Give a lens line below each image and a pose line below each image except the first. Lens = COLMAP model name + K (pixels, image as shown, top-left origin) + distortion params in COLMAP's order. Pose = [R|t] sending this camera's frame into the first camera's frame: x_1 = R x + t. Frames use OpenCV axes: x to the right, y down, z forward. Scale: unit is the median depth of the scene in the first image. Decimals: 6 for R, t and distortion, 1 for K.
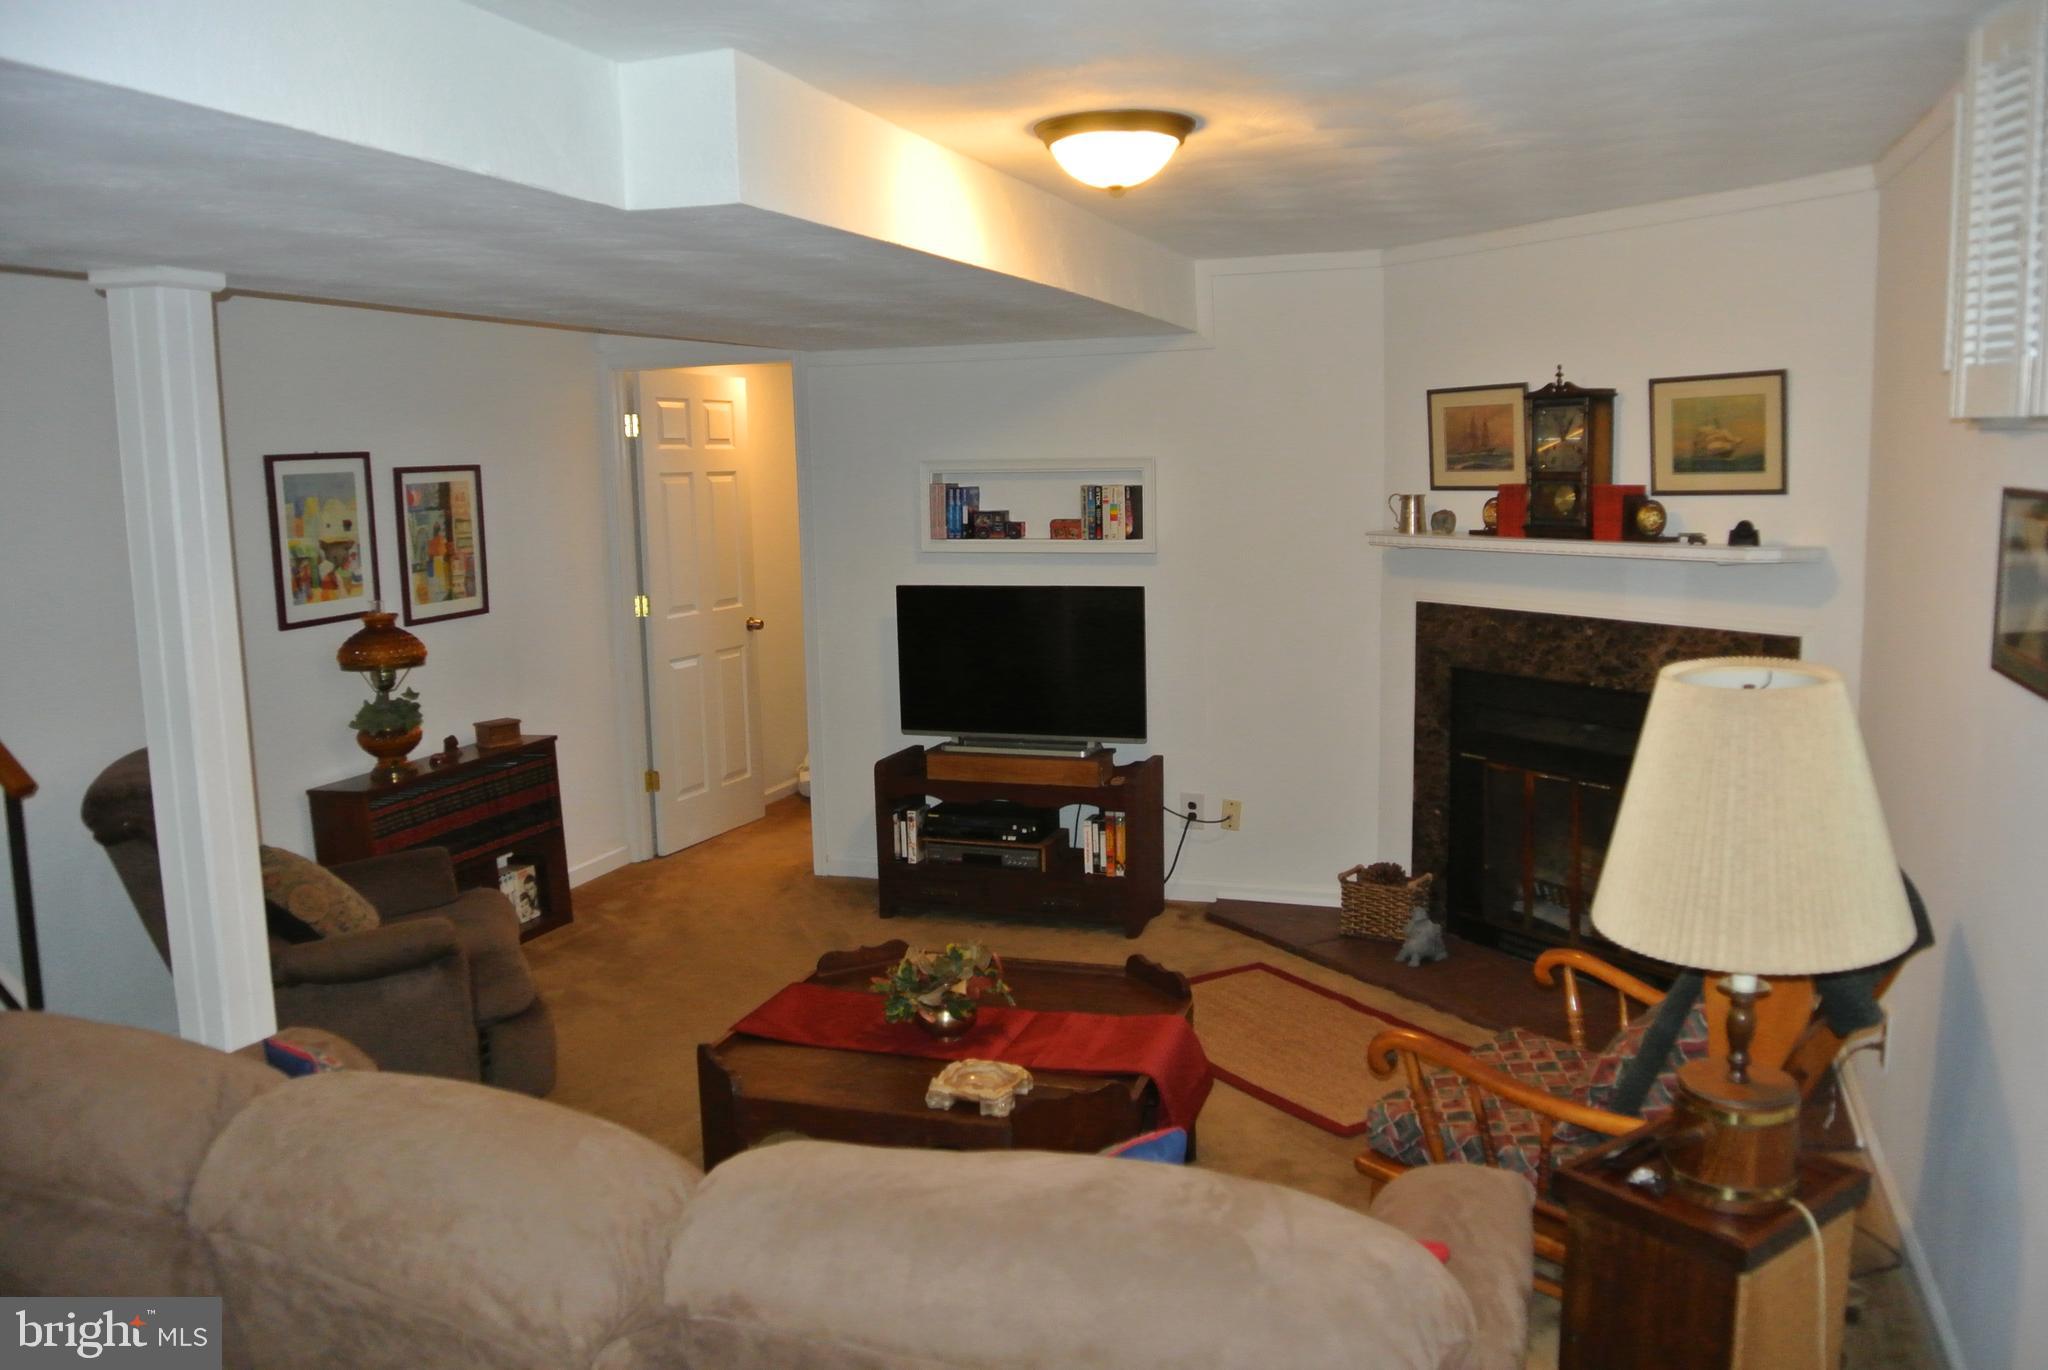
lens RADIAL K [[1588.2, 0, 1014.1], [0, 1588.2, 668.8], [0, 0, 1]] dist [-0.085987, 0.038613]
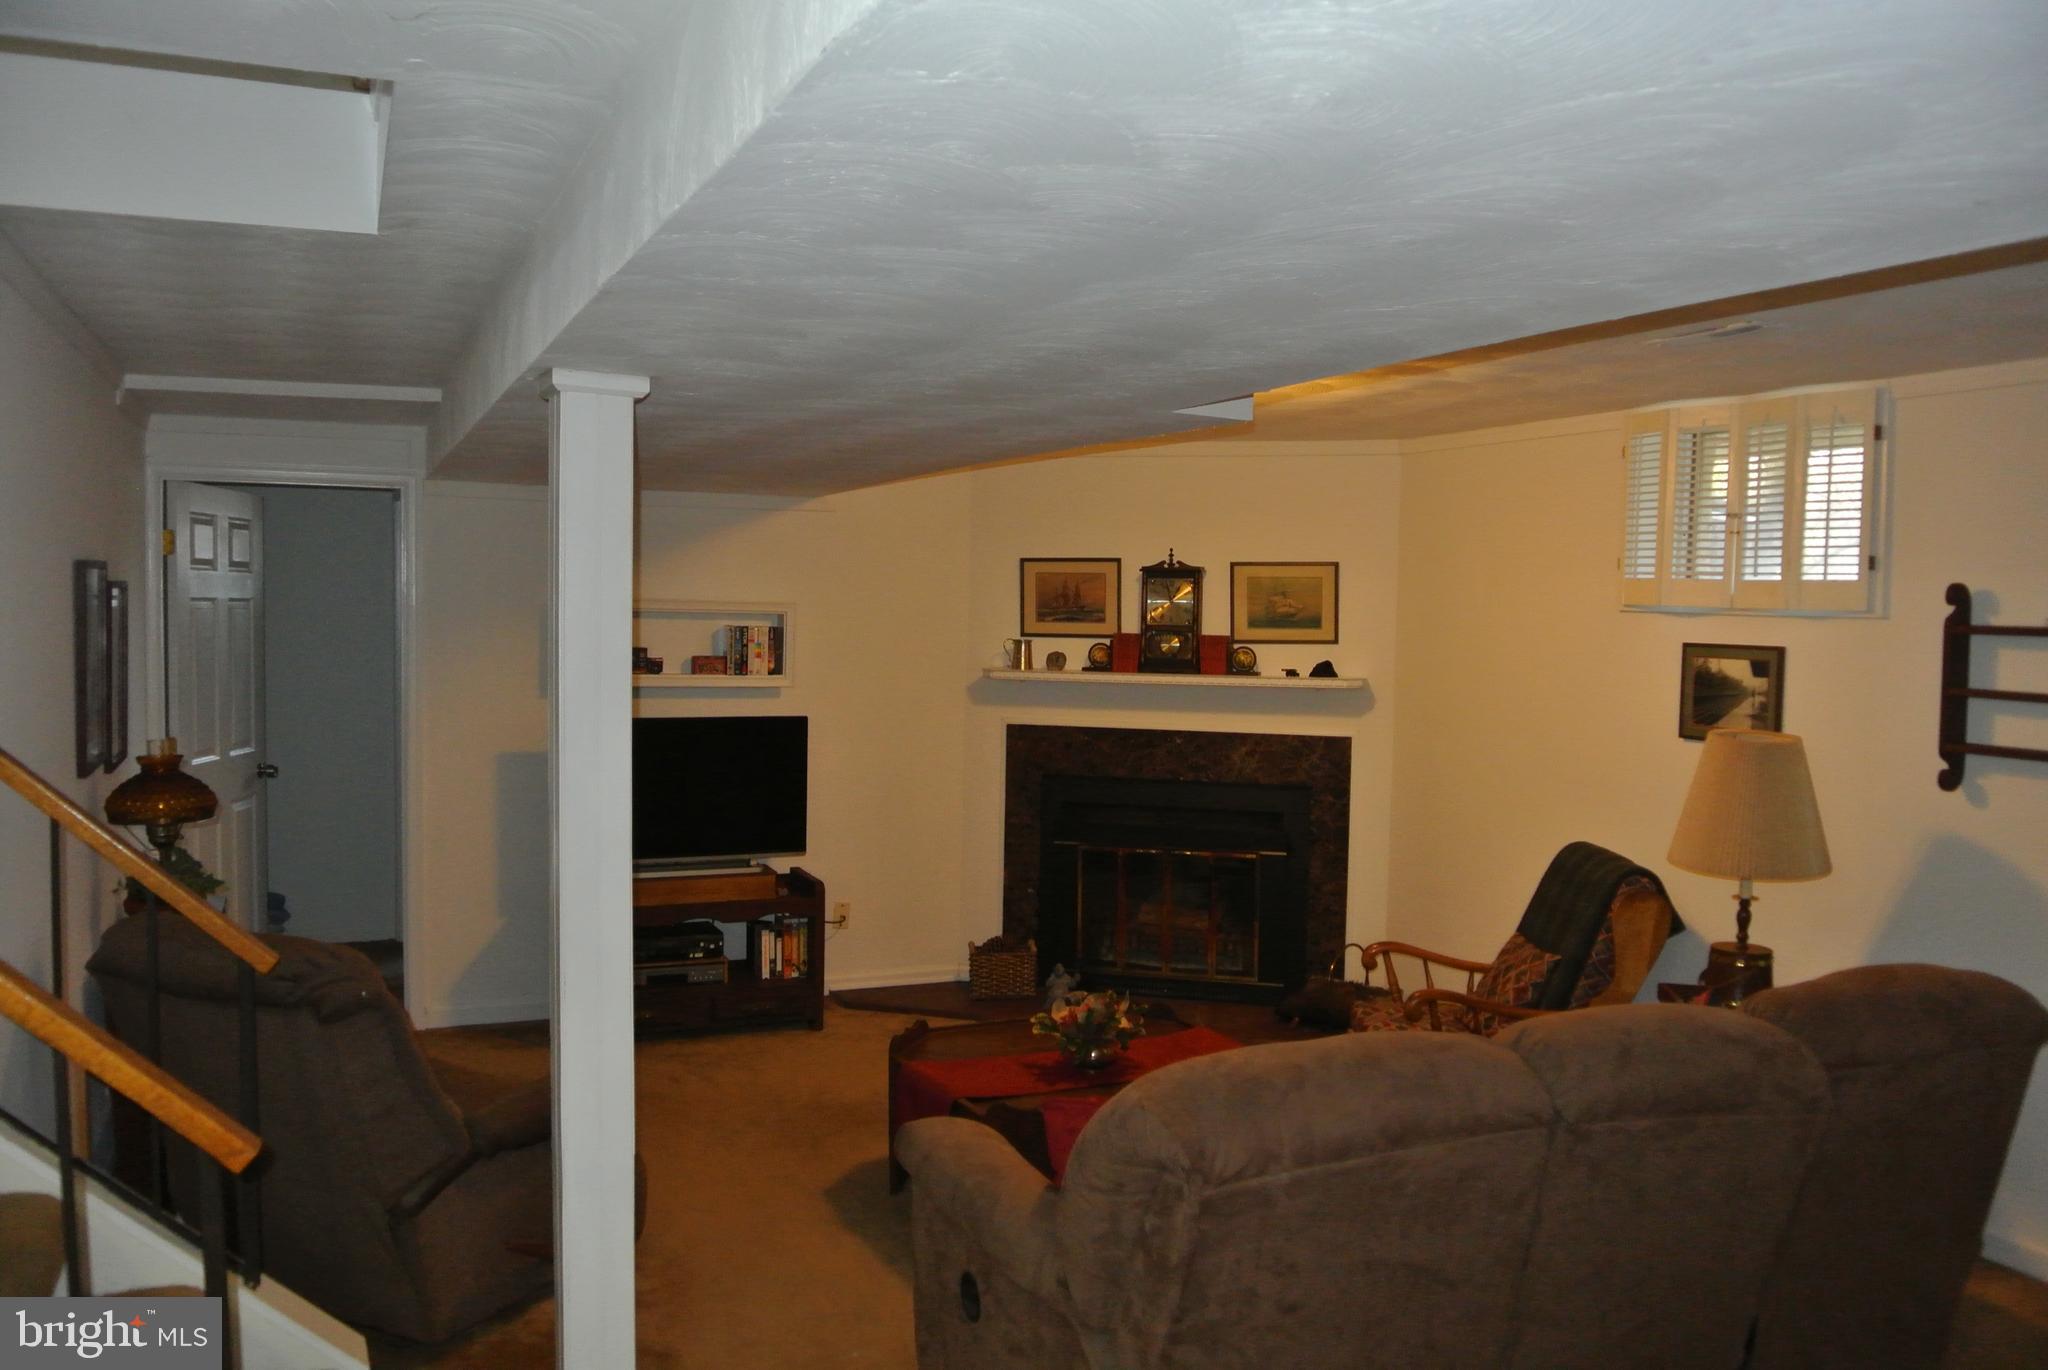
lens RADIAL K [[1588.2, 0, 1024.0], [0, 1588.2, 696.5], [0, 0, 1]] dist [-0.085987, 0.038613]
pose [[0.709607, -0.003076, 0.704591, -0.659643], [0.057922, 0.996861, -0.053983, 0.004595], [-0.702213, 0.079117, 0.707558, 0.098856]]
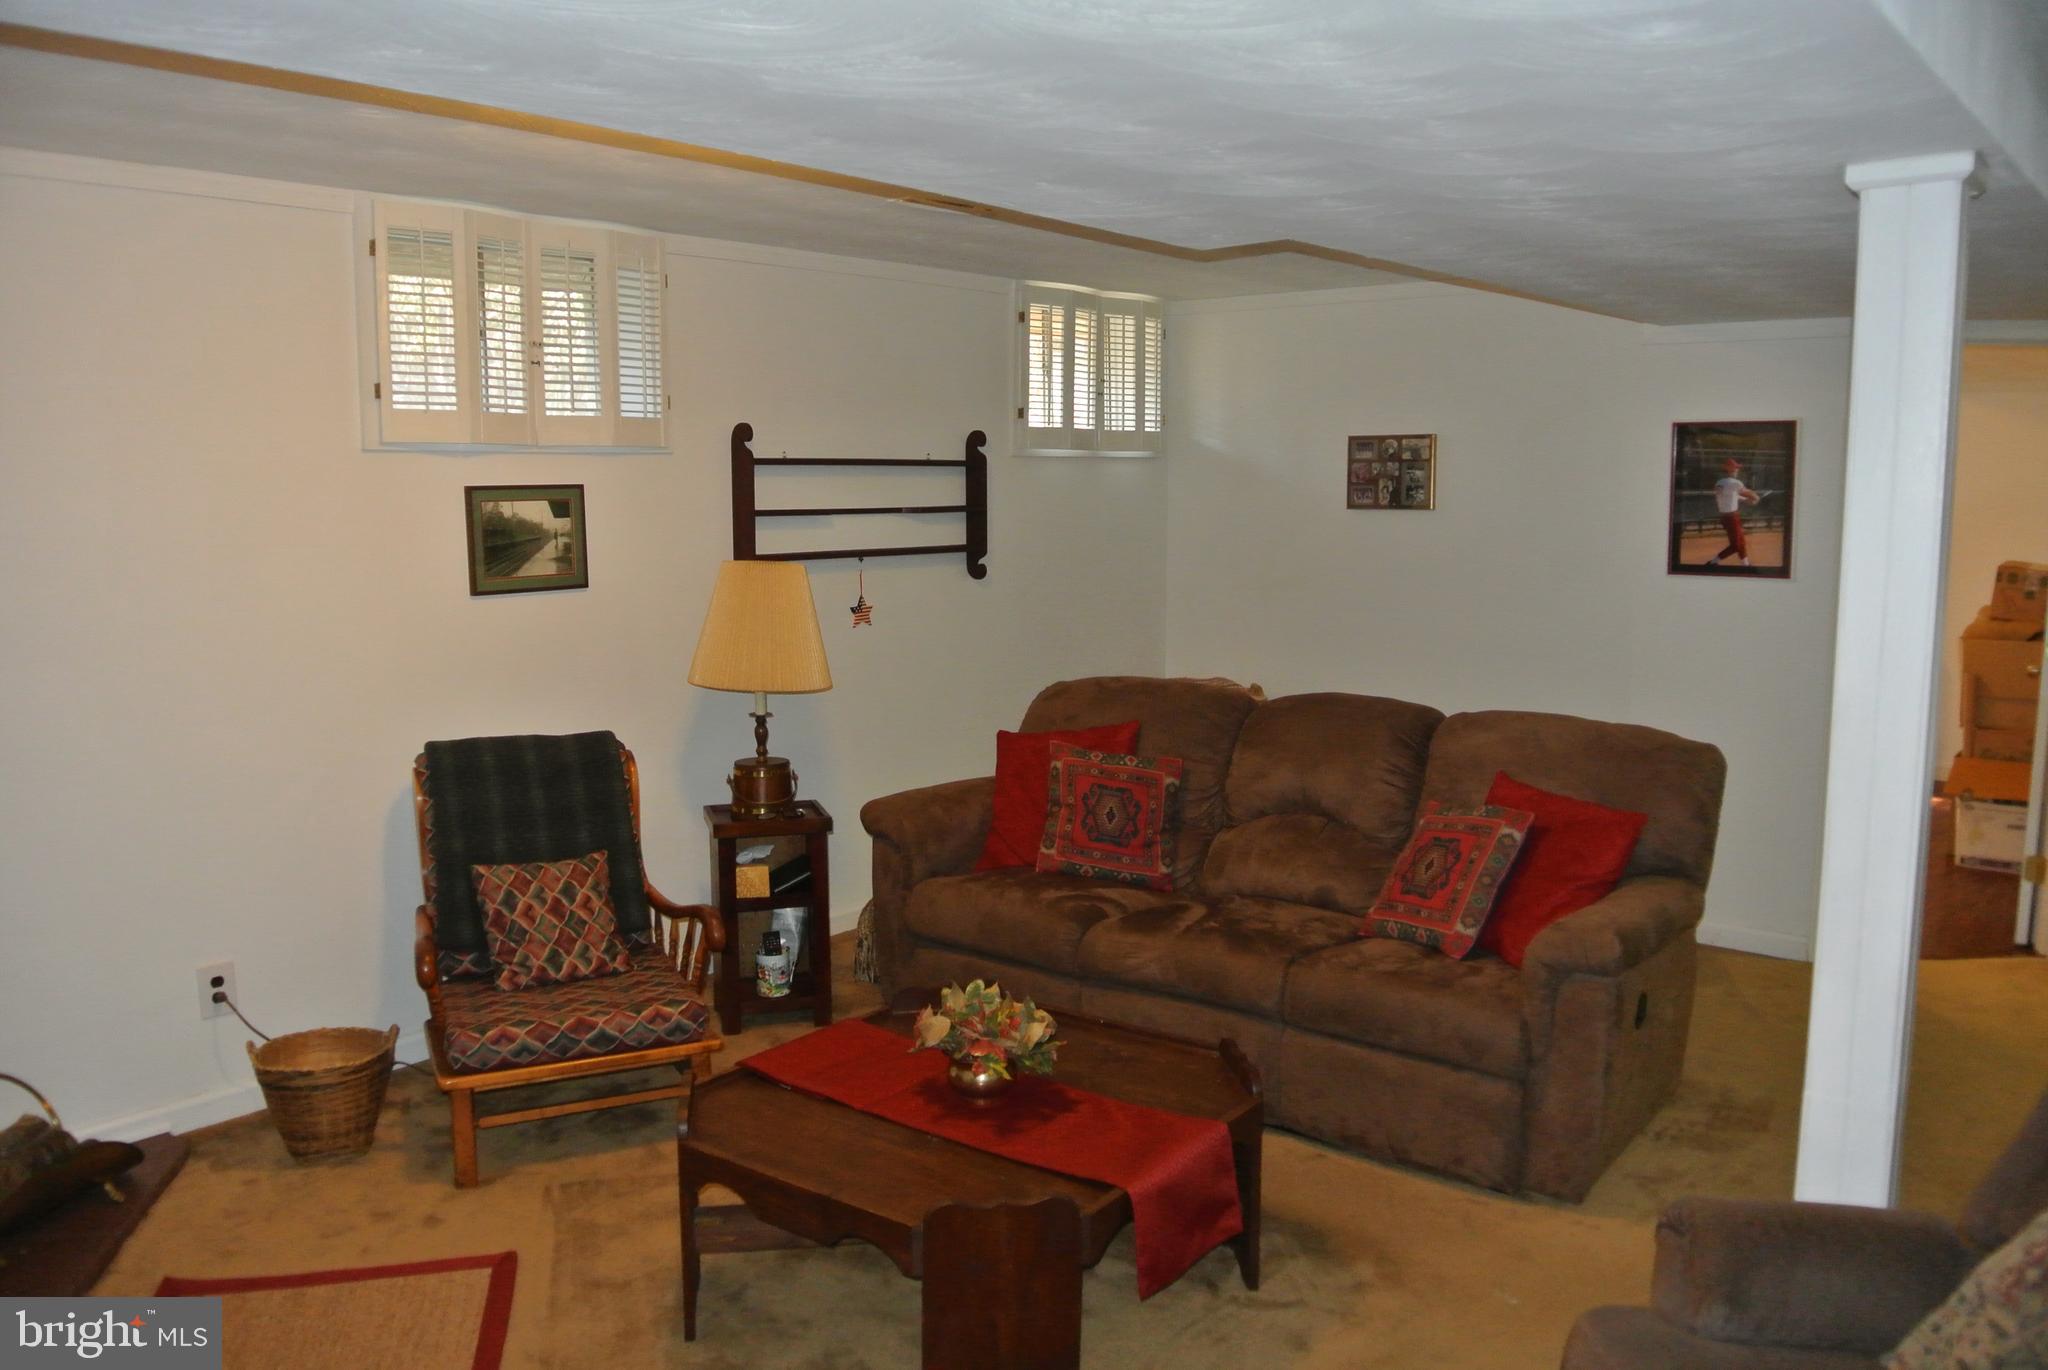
lens RADIAL K [[1588.2, 0, 1027.3], [0, 1588.2, 688.4], [0, 0, 1]] dist [-0.085987, 0.038613]
pose [[-0.936668, -0.018031, 0.349753, -0.265931], [0.074034, 0.965910, 0.248067, -0.139281], [-0.342303, 0.258251, -0.903402, 1.182167]]
